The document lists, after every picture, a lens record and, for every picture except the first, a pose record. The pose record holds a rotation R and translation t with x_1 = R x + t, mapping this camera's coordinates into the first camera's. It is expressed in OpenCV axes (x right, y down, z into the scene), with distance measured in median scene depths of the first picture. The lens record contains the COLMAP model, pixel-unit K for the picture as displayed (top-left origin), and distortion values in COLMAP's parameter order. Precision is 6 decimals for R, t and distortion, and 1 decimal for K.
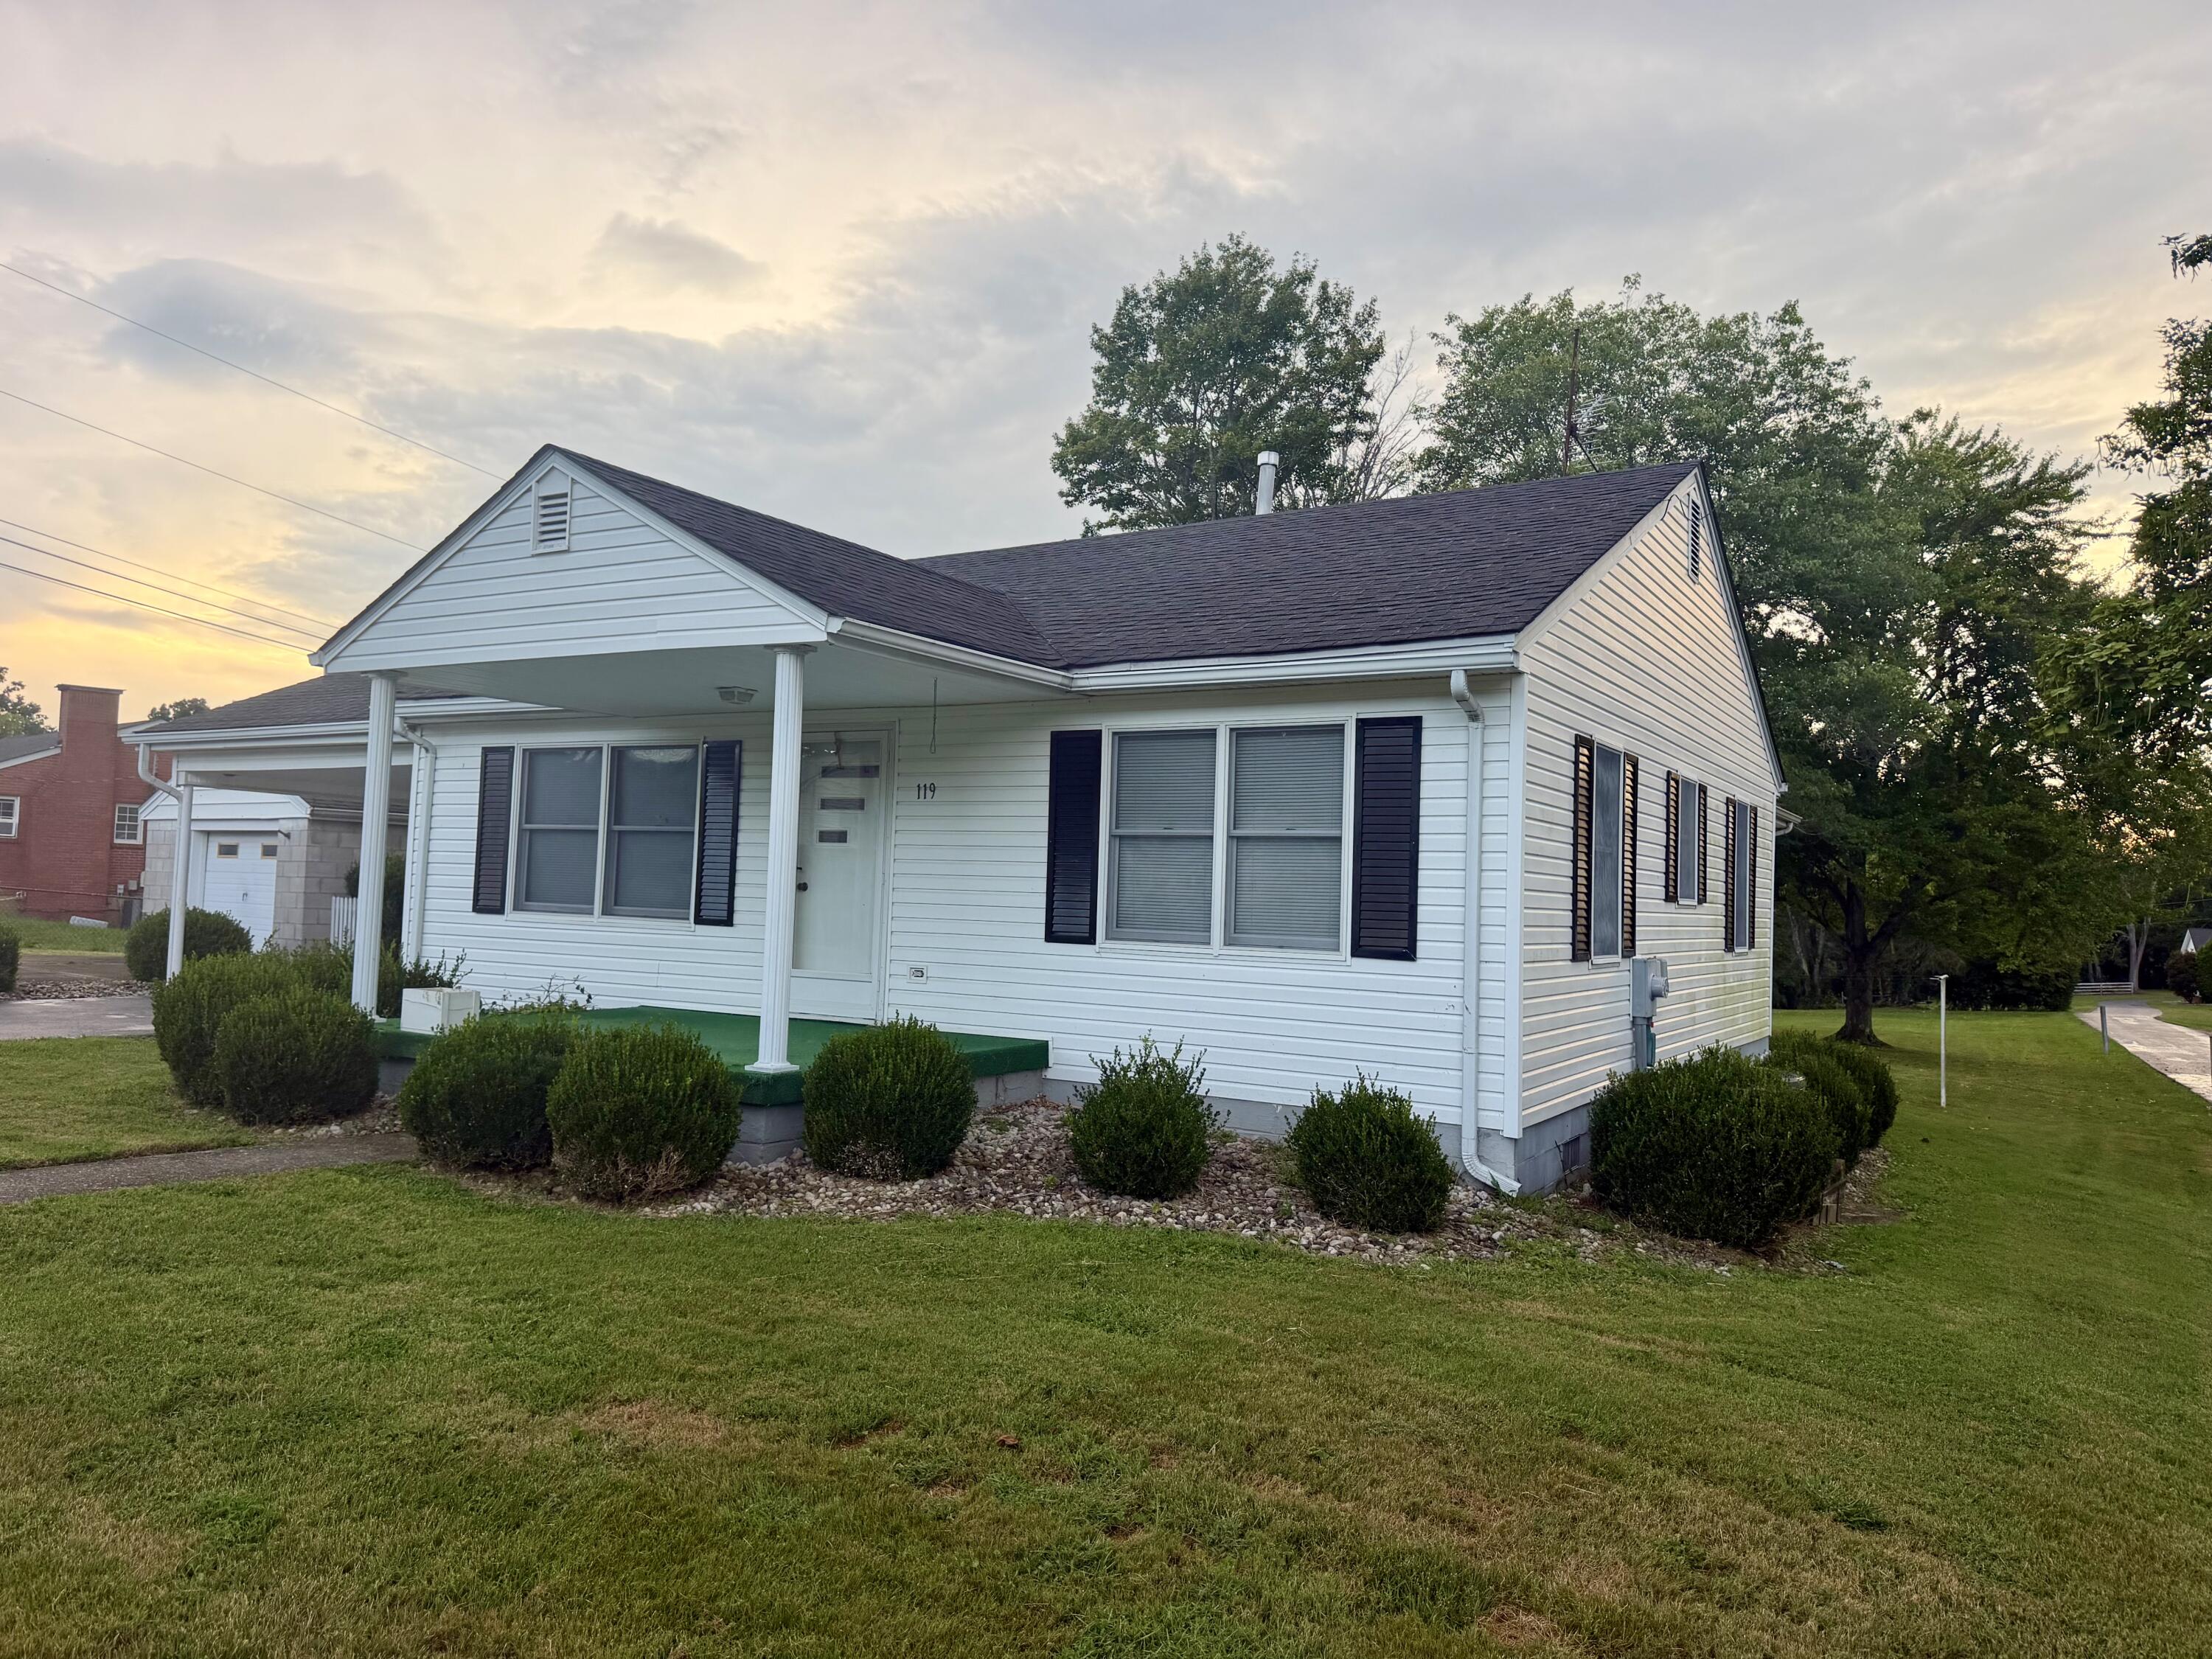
lens RADIAL K [[1548.8, 0, 1106.0], [0, 1548.8, 829.5], [0, 0, 1]] dist [0.076413, -0.000716]
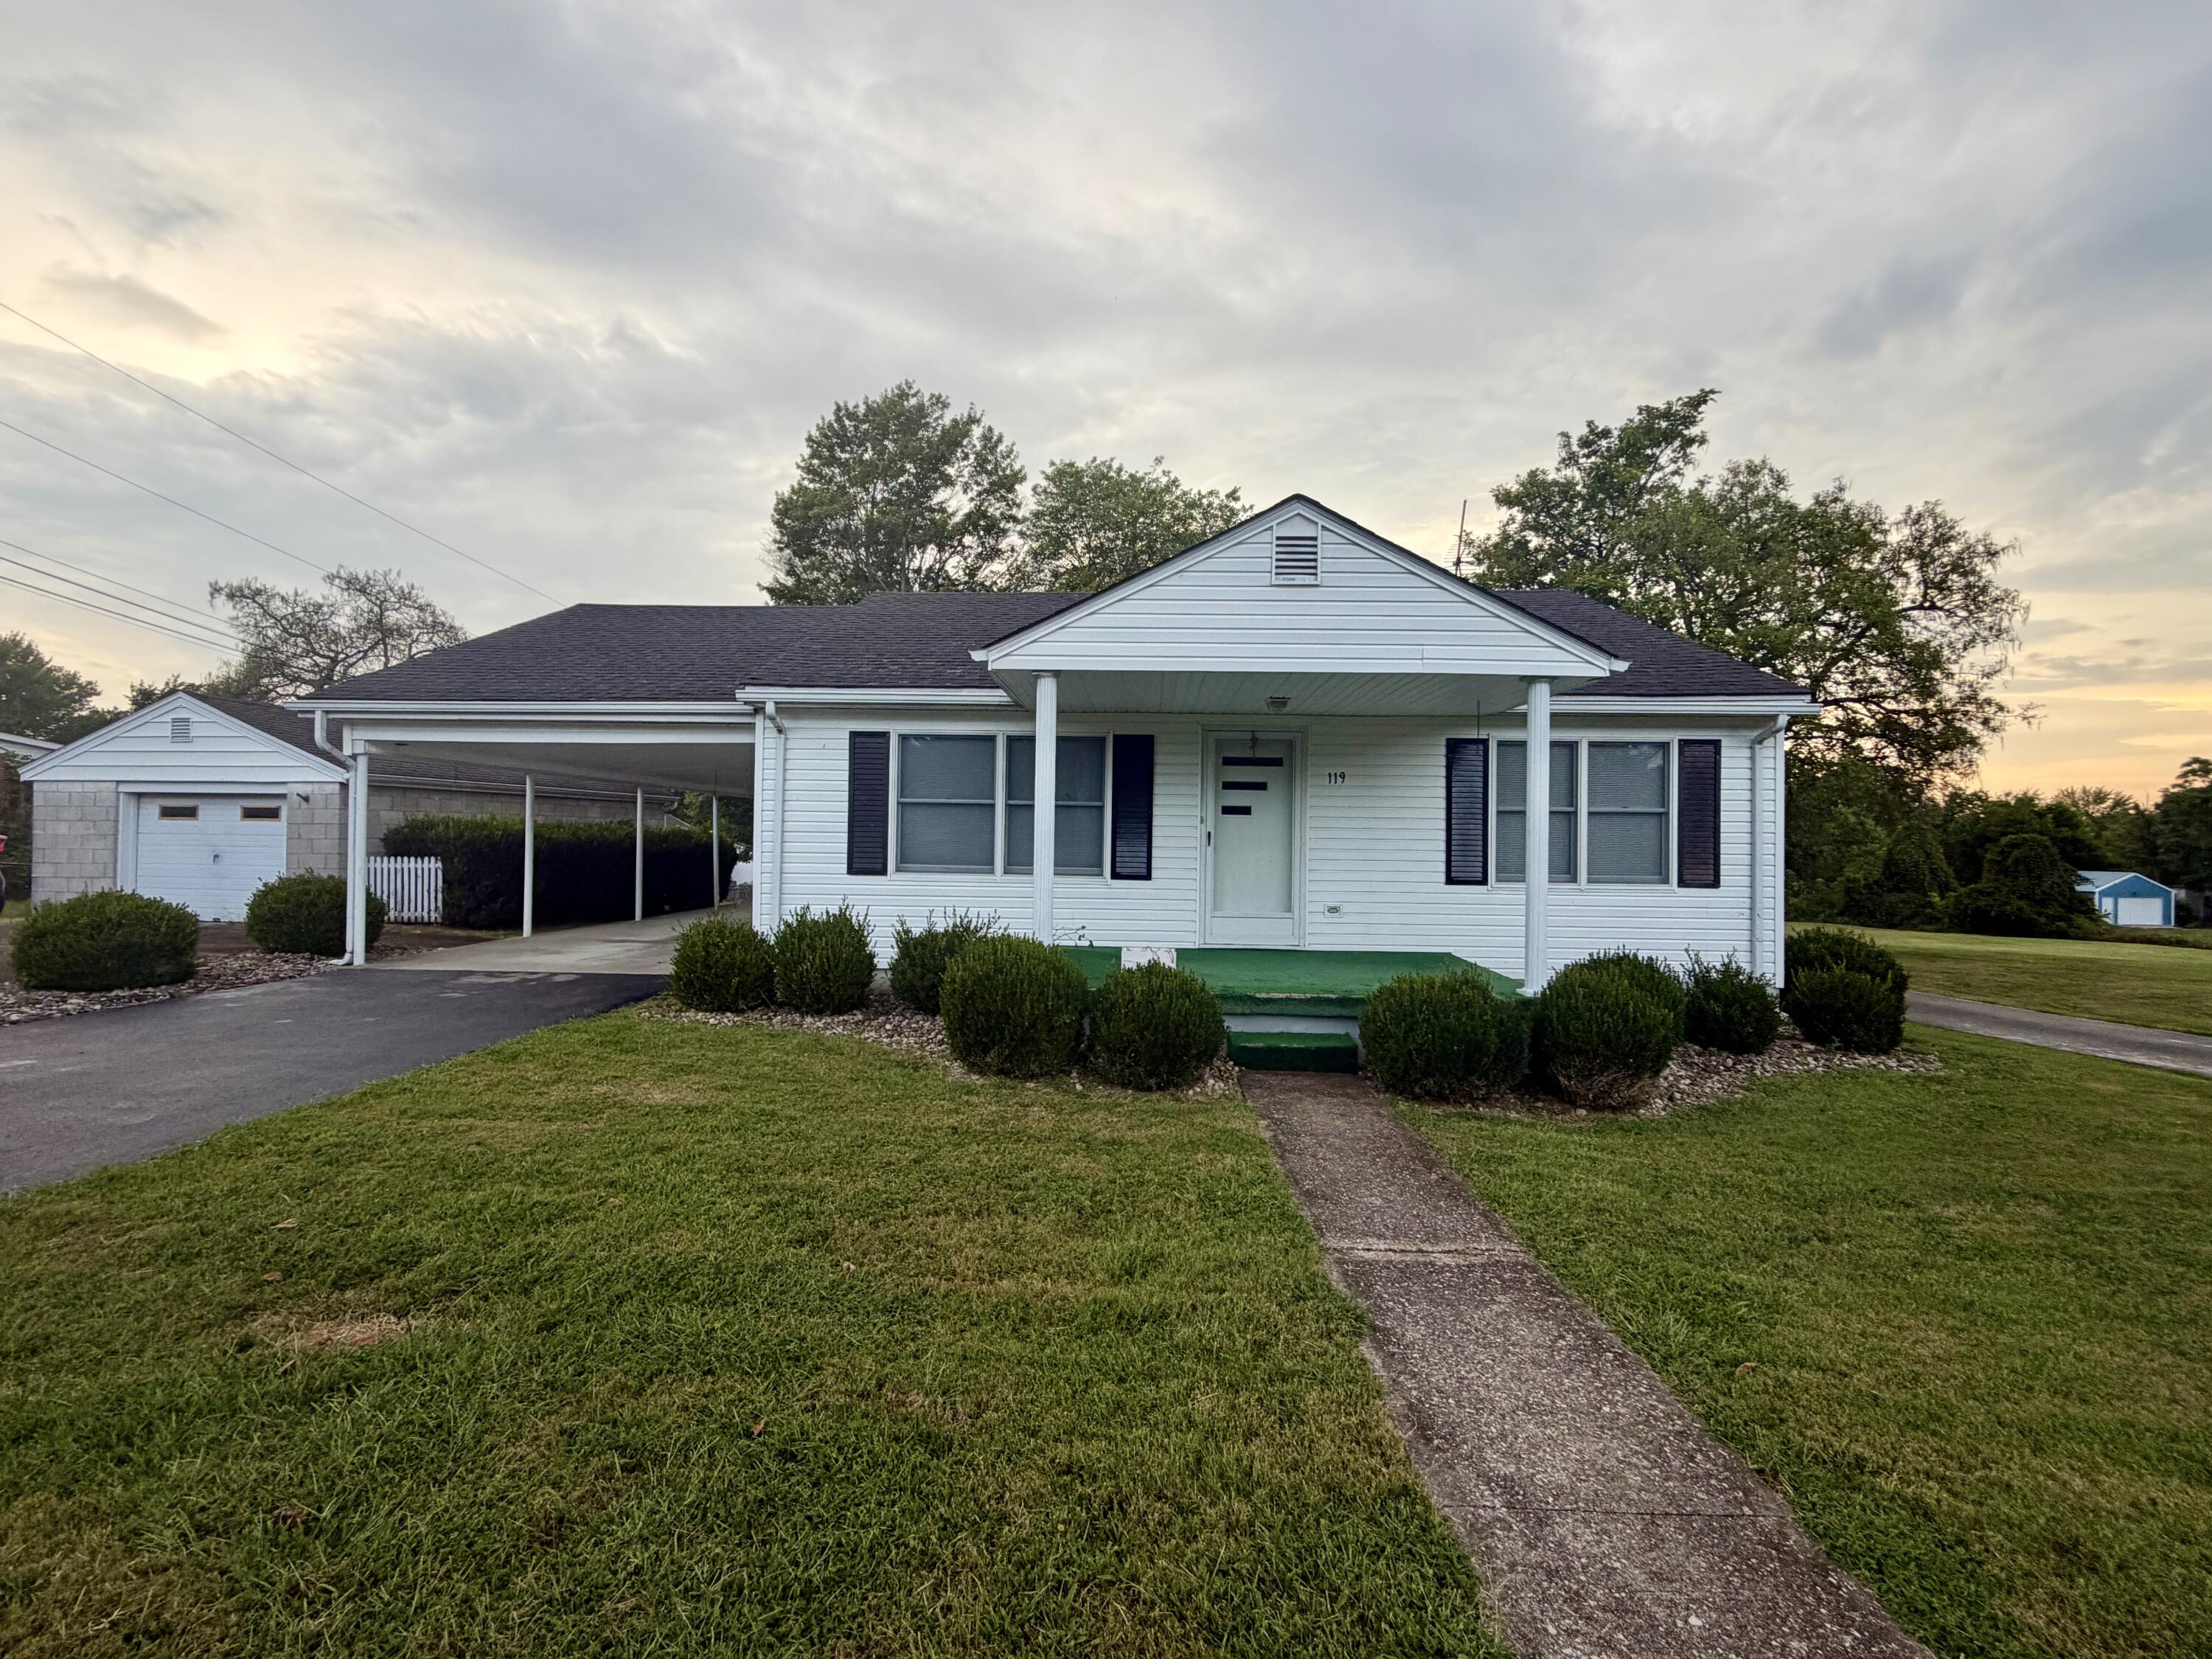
lens RADIAL K [[971.1, 0, 1106.0], [0, 971.1, 829.5], [0, 0, 1]] dist [-0.001606, -0.000036]
pose [[0.873763, -0.019358, 0.485967, -0.707233], [-0.005059, 0.998792, 0.048882, -0.020066], [-0.486326, -0.045170, 0.872609, 0.342034]]
